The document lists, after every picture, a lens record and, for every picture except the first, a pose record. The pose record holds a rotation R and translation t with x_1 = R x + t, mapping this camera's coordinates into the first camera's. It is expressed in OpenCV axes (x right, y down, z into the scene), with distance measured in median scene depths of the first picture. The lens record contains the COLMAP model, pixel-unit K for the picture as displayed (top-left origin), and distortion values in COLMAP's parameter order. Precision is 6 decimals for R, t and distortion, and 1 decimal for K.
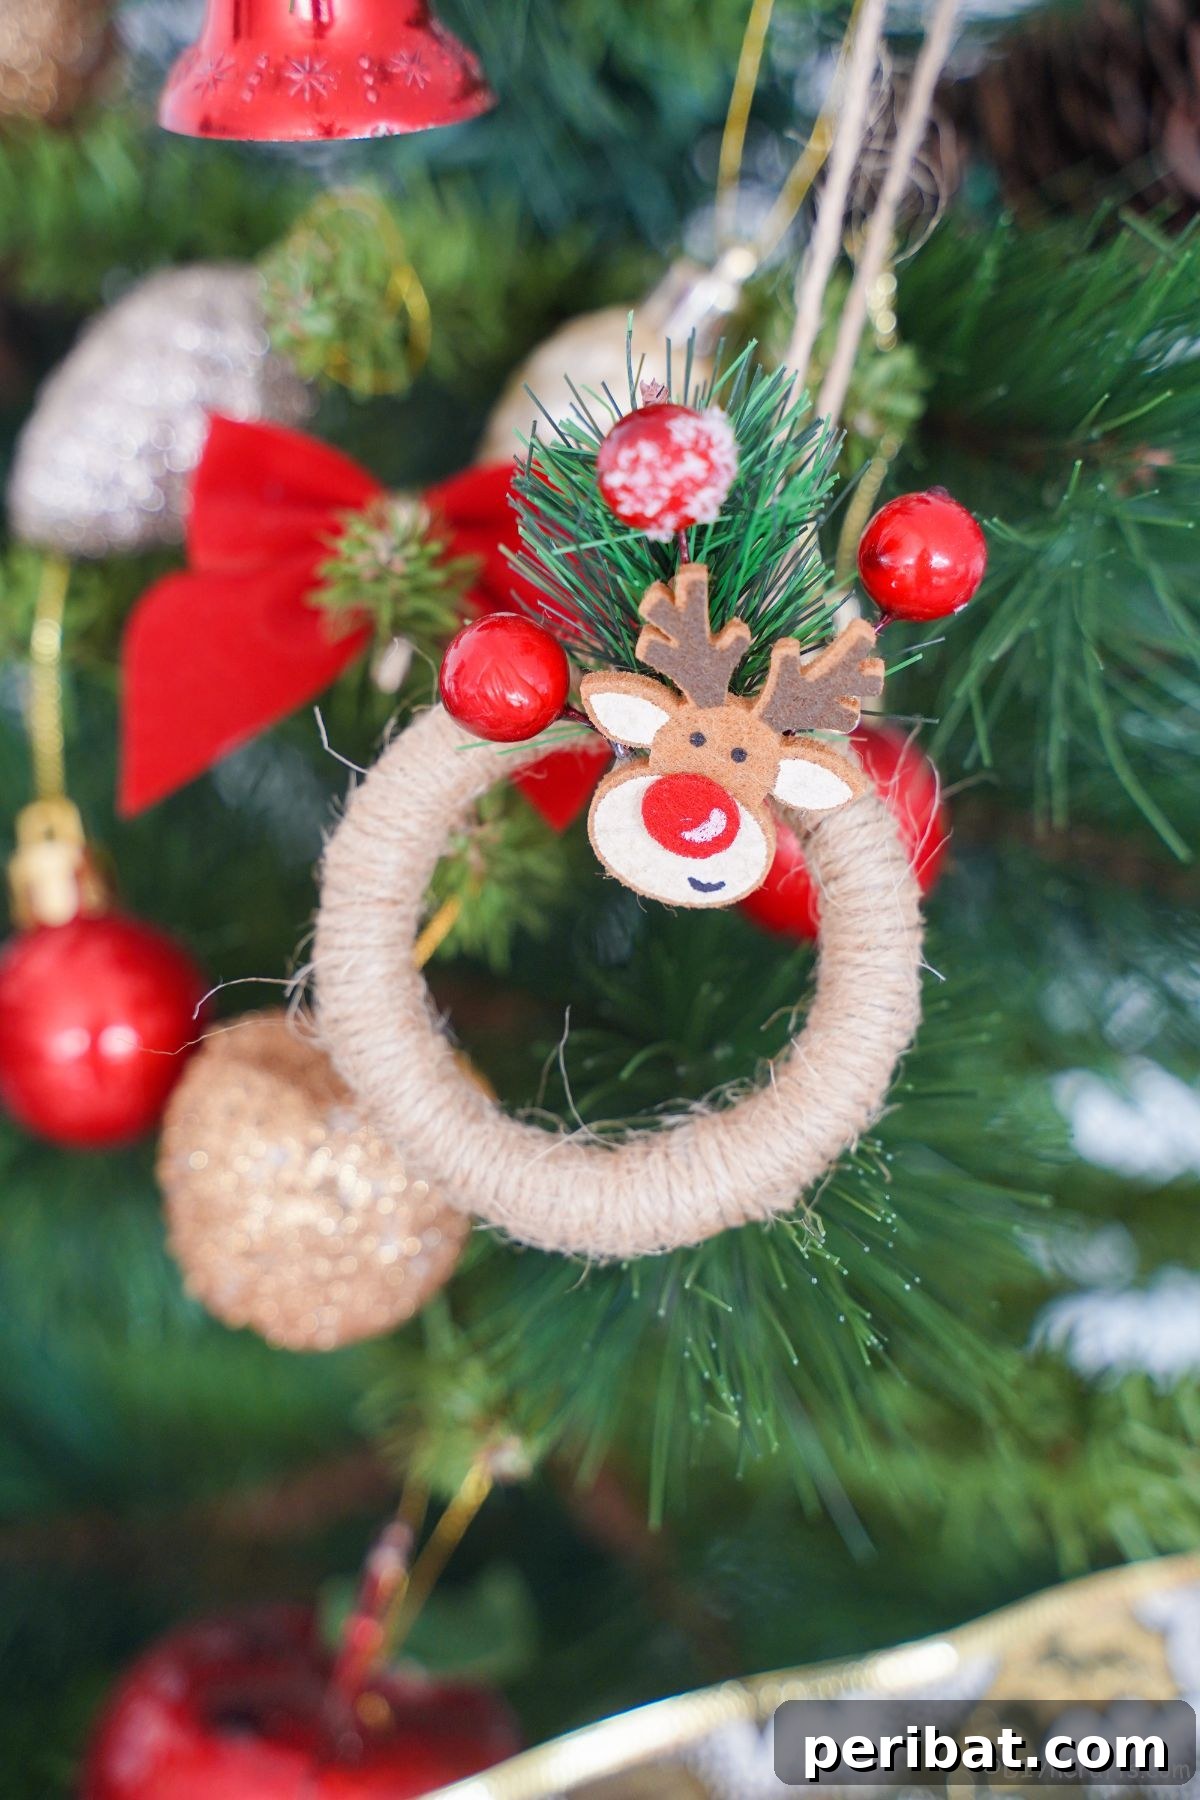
lens RADIAL K [[3853.2, 0, 600.0], [0, 3853.2, 900.0], [0, 0, 1]] dist [0.482434, 0.048749]
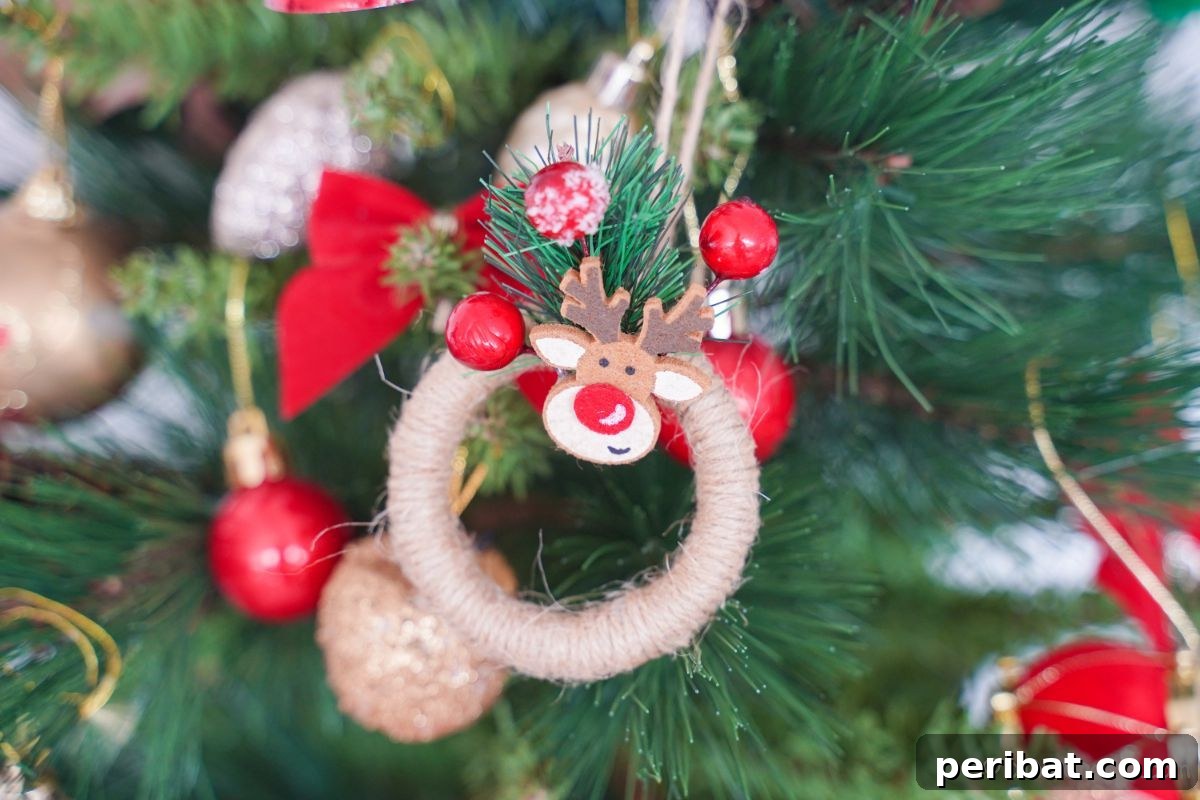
lens RADIAL K [[2568.8, 0, 596.1], [0, 2568.8, 422.5], [0, 0, 1]] dist [0.482434, 0.048749]
pose [[0.994953, -0.060127, -0.080333, 0.103814], [0.061739, 0.997935, 0.017739, -0.034755], [0.079101, -0.022609, 0.996610, -0.075431]]
